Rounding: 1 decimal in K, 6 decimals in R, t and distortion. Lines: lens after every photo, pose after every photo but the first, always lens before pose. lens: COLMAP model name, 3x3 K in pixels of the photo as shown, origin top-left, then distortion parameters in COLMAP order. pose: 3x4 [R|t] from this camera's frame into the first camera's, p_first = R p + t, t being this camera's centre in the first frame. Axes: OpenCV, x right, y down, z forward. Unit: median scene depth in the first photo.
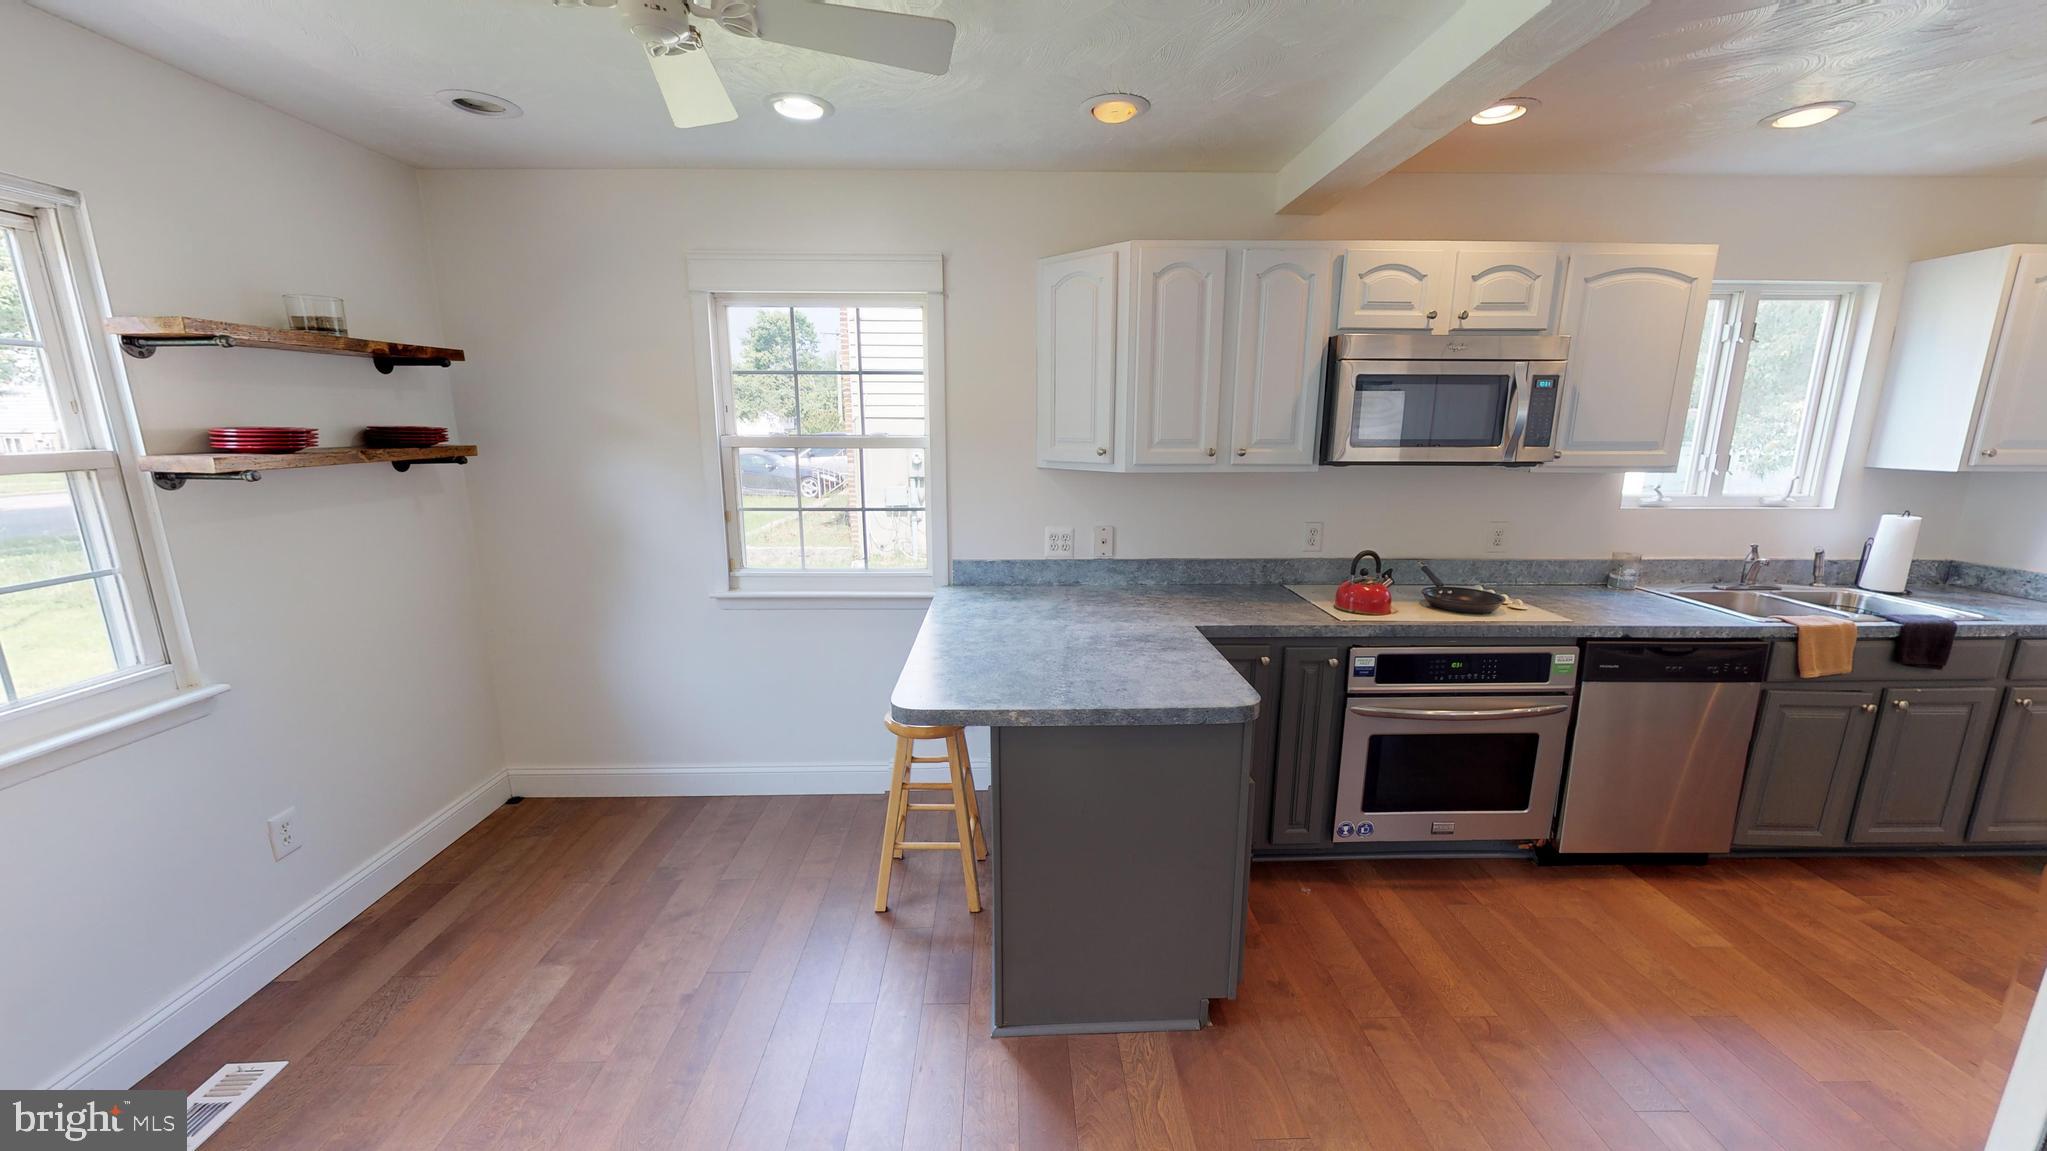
lens RADIAL K [[752.4, 0, 1024.6], [0, 752.4, 577.8], [0, 0, 1]] dist [-0.000146, -0.000014]
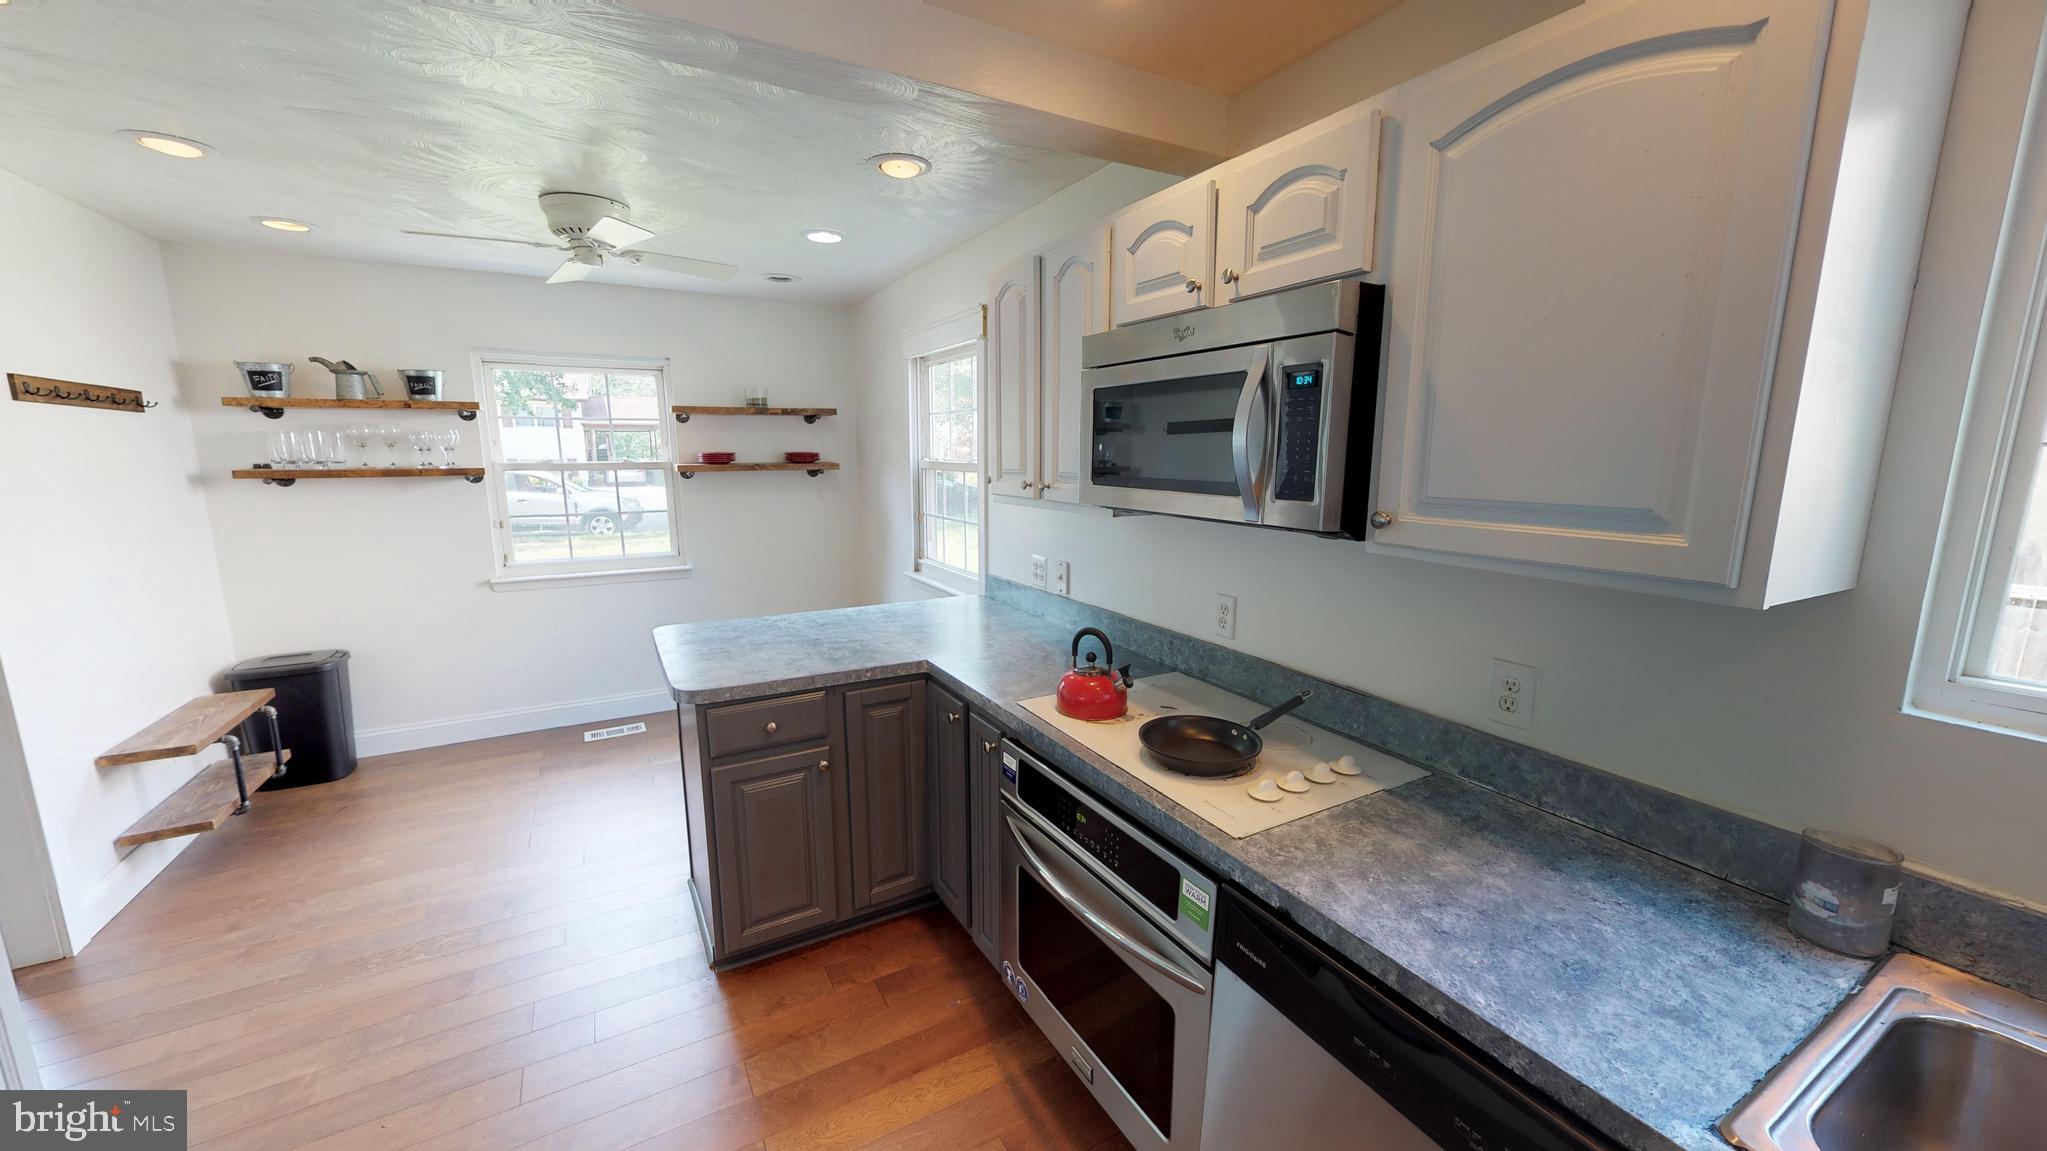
lens RADIAL K [[749.7, 0, 1024.1], [0, 749.7, 579.7], [0, 0, 1]] dist [0.001444, -0.000149]
pose [[0.477212, 0.151134, -0.865695, 1.057962], [-0.180783, 0.980914, 0.071593, -0.123571], [0.859992, 0.122338, 0.495426, 0.589430]]
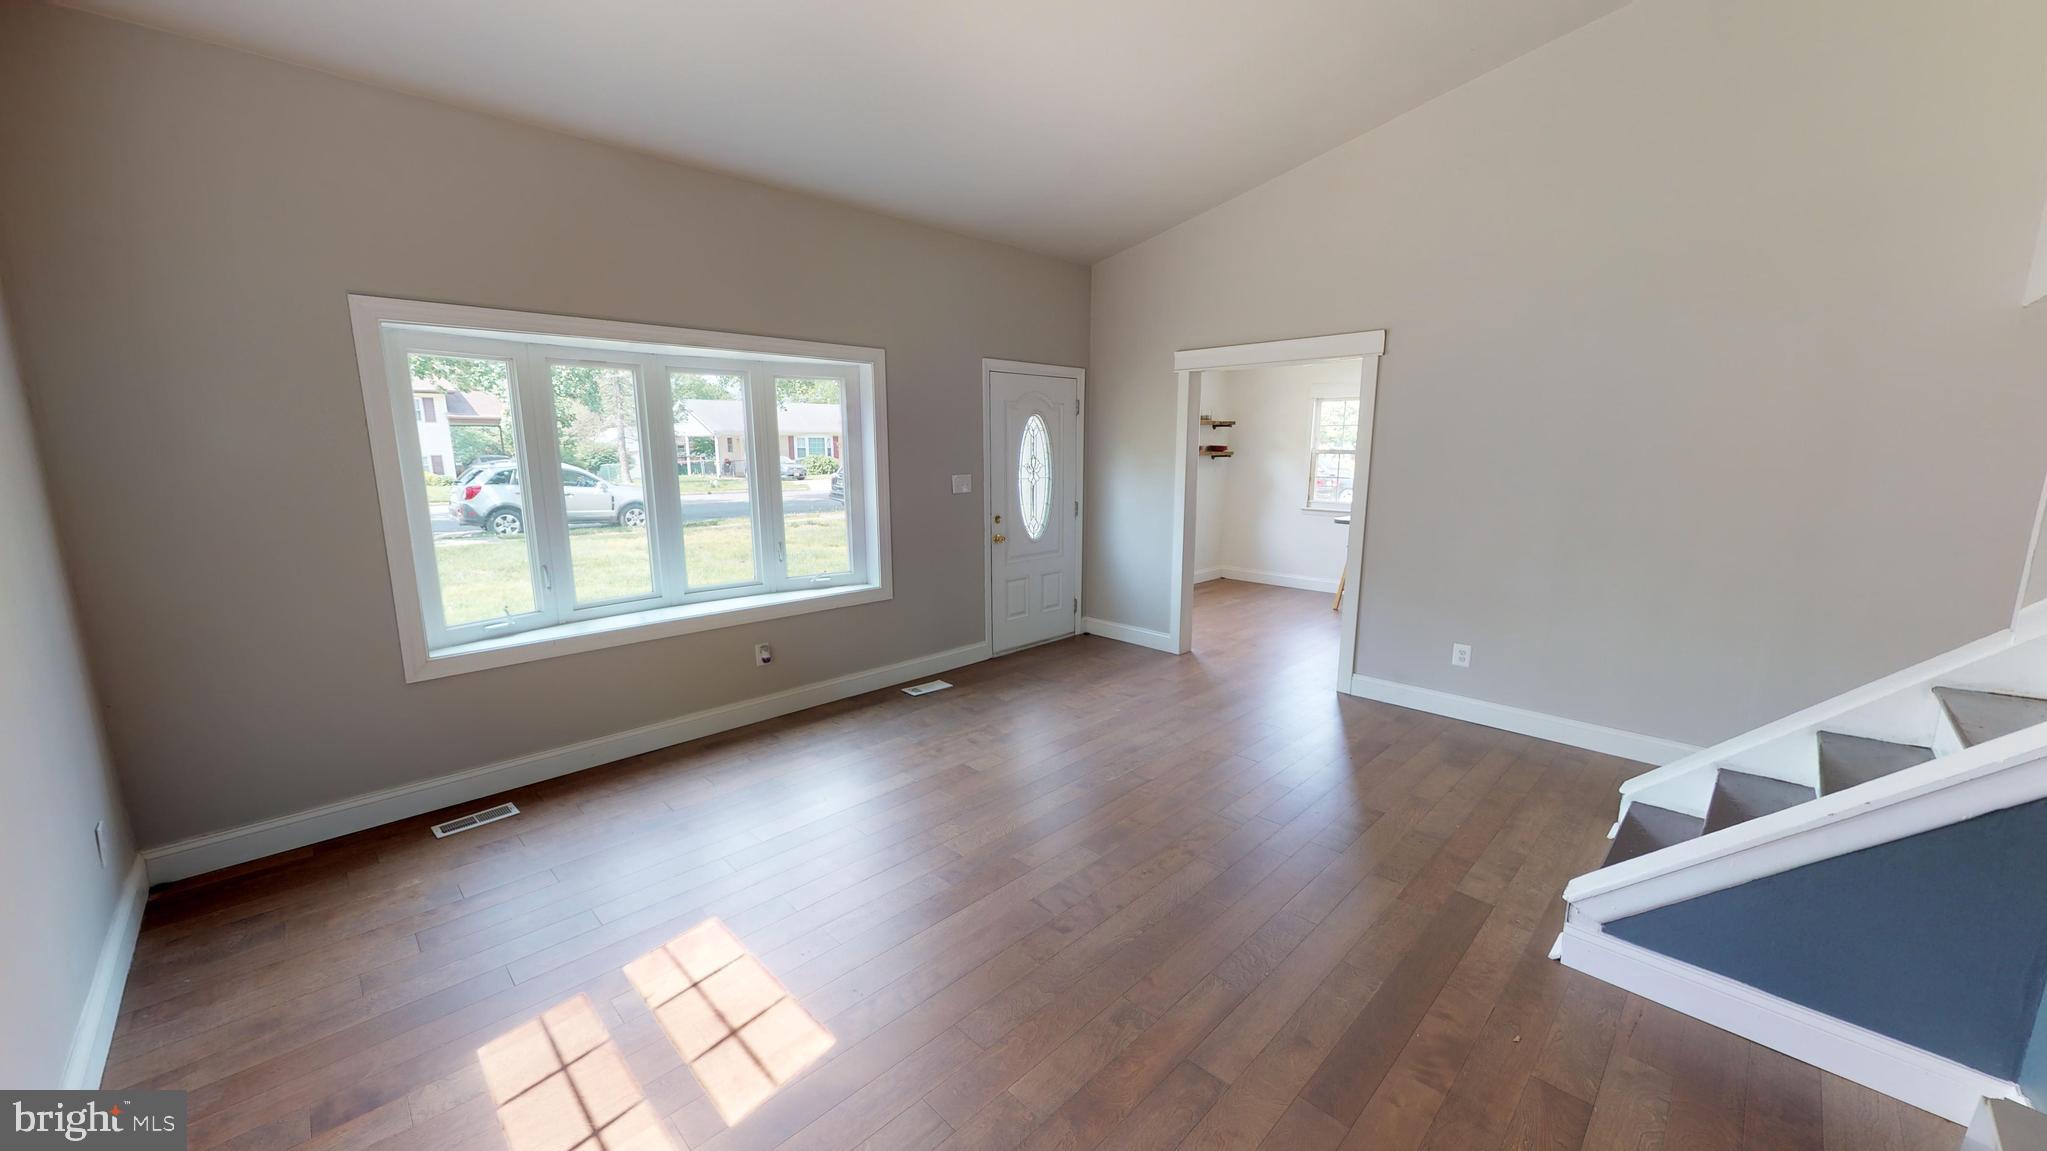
lens RADIAL K [[752.4, 0, 1024.6], [0, 752.4, 577.8], [0, 0, 1]] dist [-0.000146, -0.000014]
pose [[0.688524, 0.126284, -0.714133, 1.006678], [-0.148405, 0.988418, 0.031705, 0.386519], [0.709866, 0.084151, 0.699291, -1.829812]]
